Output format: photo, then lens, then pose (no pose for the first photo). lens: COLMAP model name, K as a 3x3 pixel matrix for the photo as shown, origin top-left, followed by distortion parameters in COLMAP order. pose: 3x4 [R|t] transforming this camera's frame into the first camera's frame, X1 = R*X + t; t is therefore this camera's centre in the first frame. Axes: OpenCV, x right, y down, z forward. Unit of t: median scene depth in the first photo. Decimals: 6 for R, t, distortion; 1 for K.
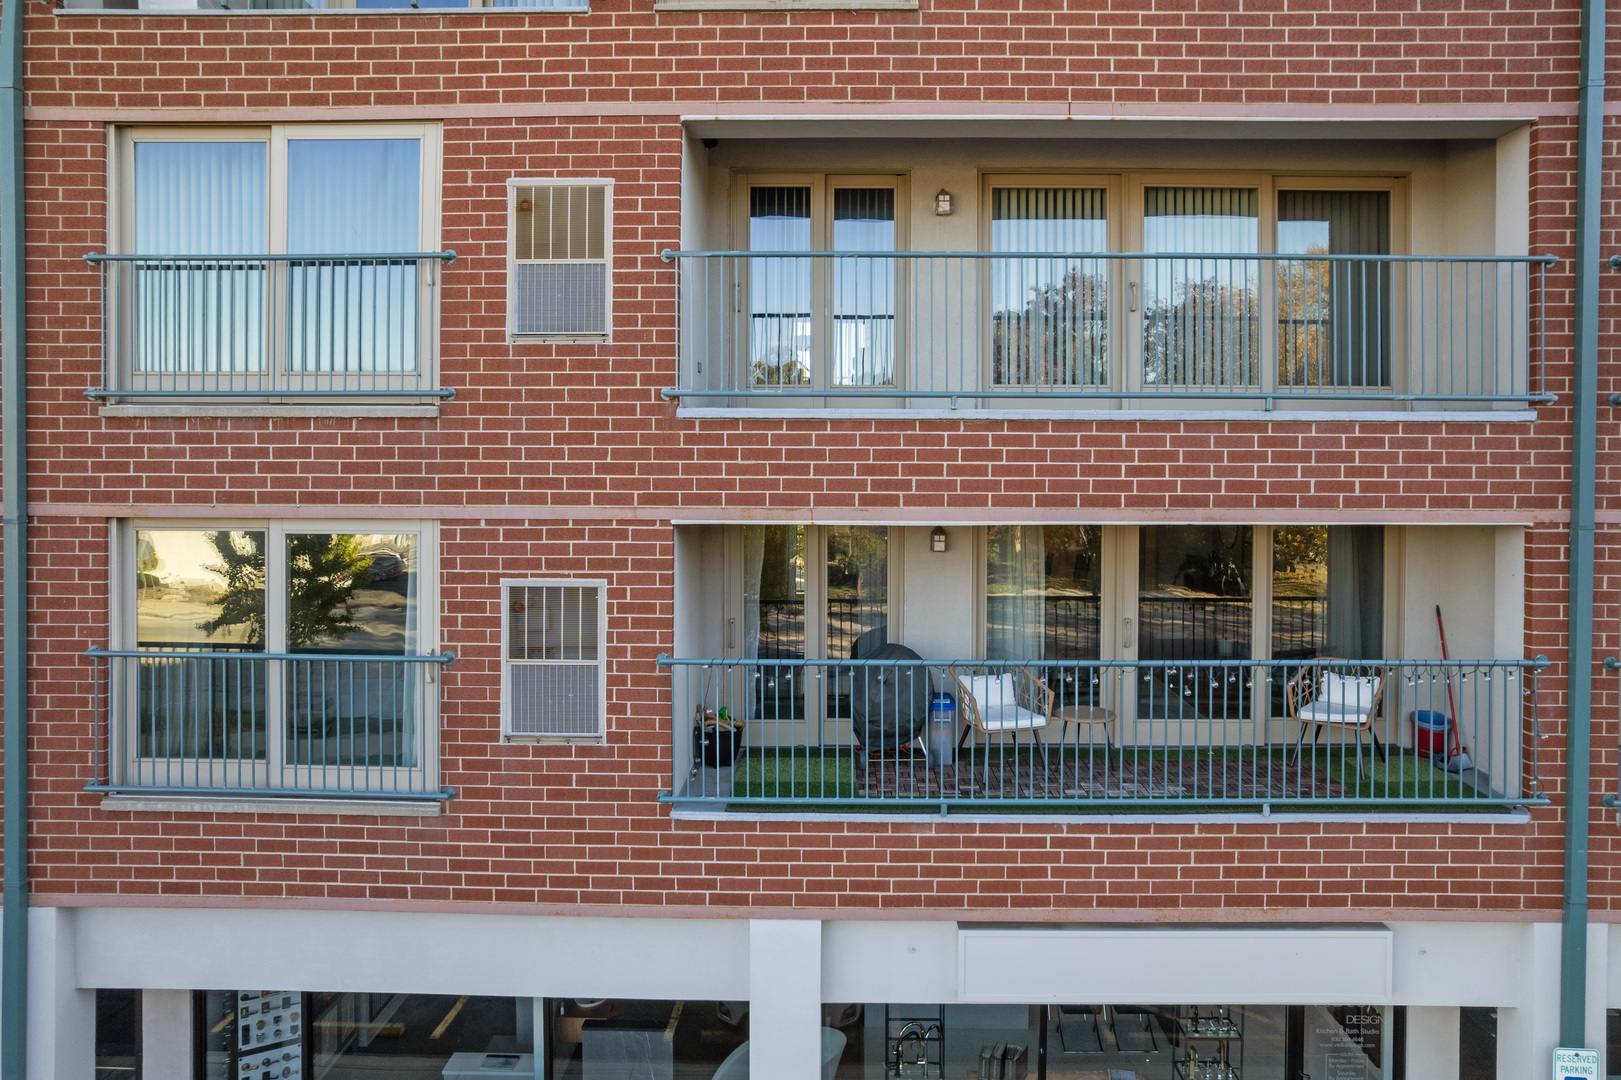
lens RADIAL K [[1060.8, 0, 795.9], [0, 1060.8, 557.0], [0, 0, 1]] dist [-0.067089, 0.061937]
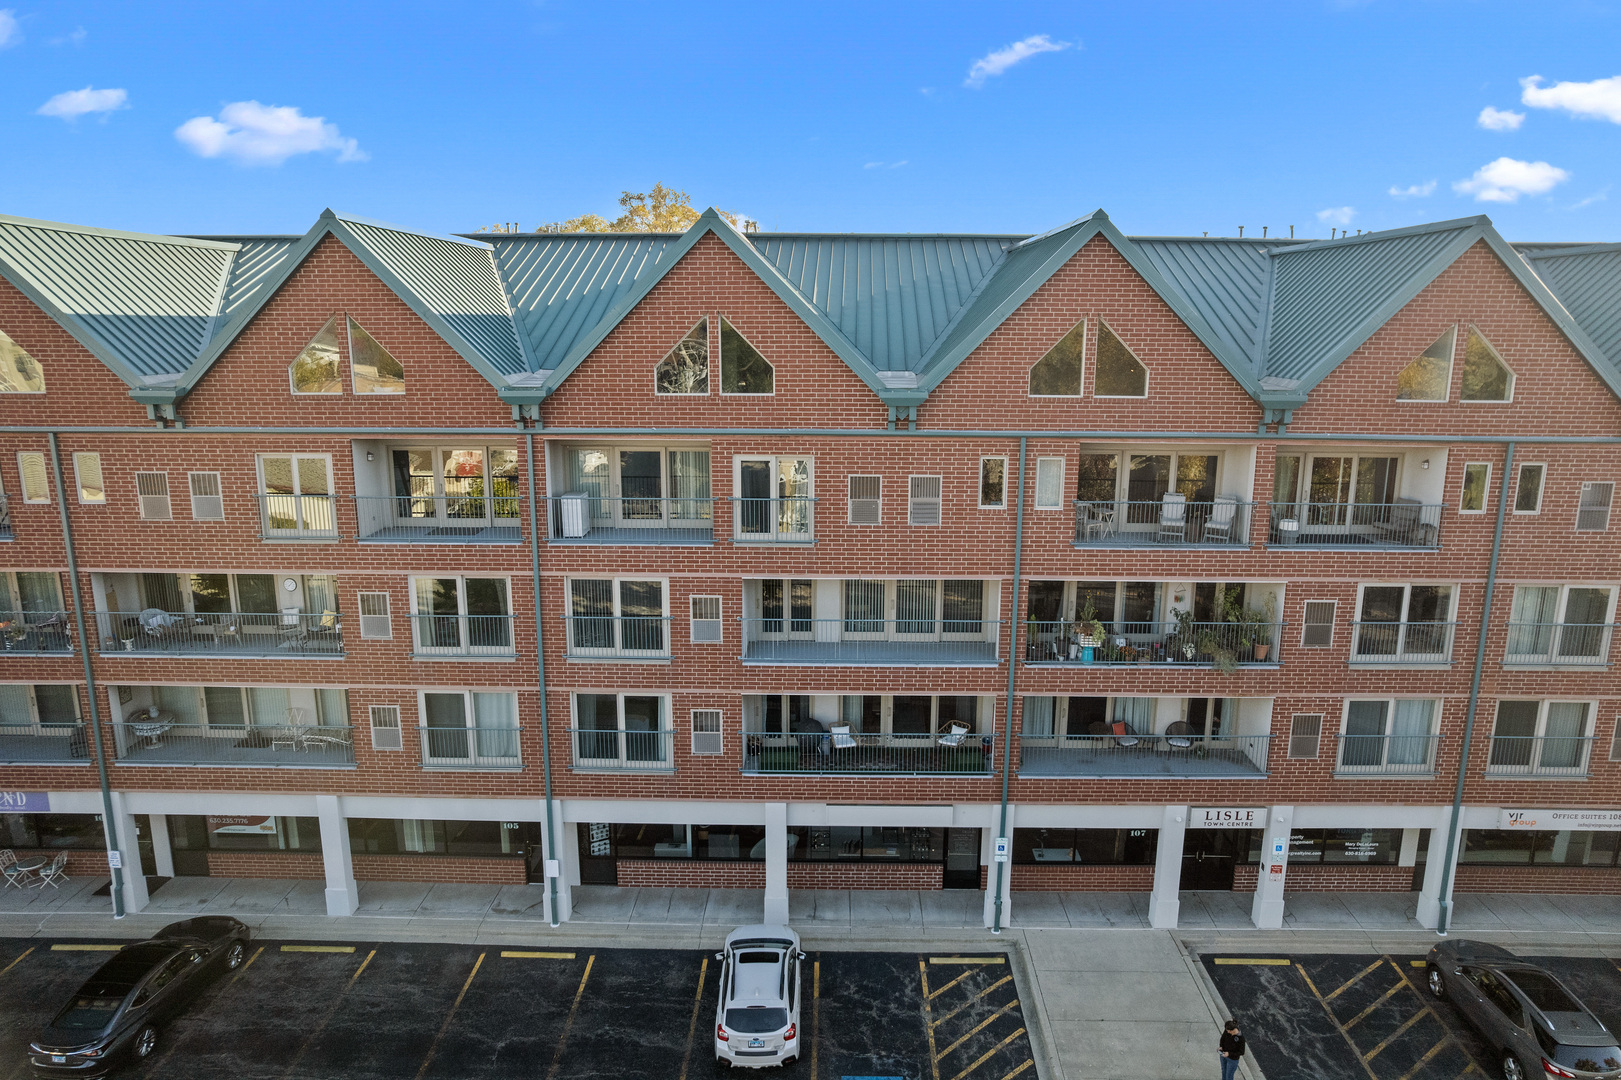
lens RADIAL K [[1060.8, 0, 808.3], [0, 1060.8, 685.1], [0, 0, 1]] dist [-0.067089, 0.061937]
pose [[0.999990, -0.001503, 0.004210, 0.083118], [0.000302, 0.962351, 0.271810, -0.976467], [-0.004460, -0.271806, 0.962342, -2.246371]]
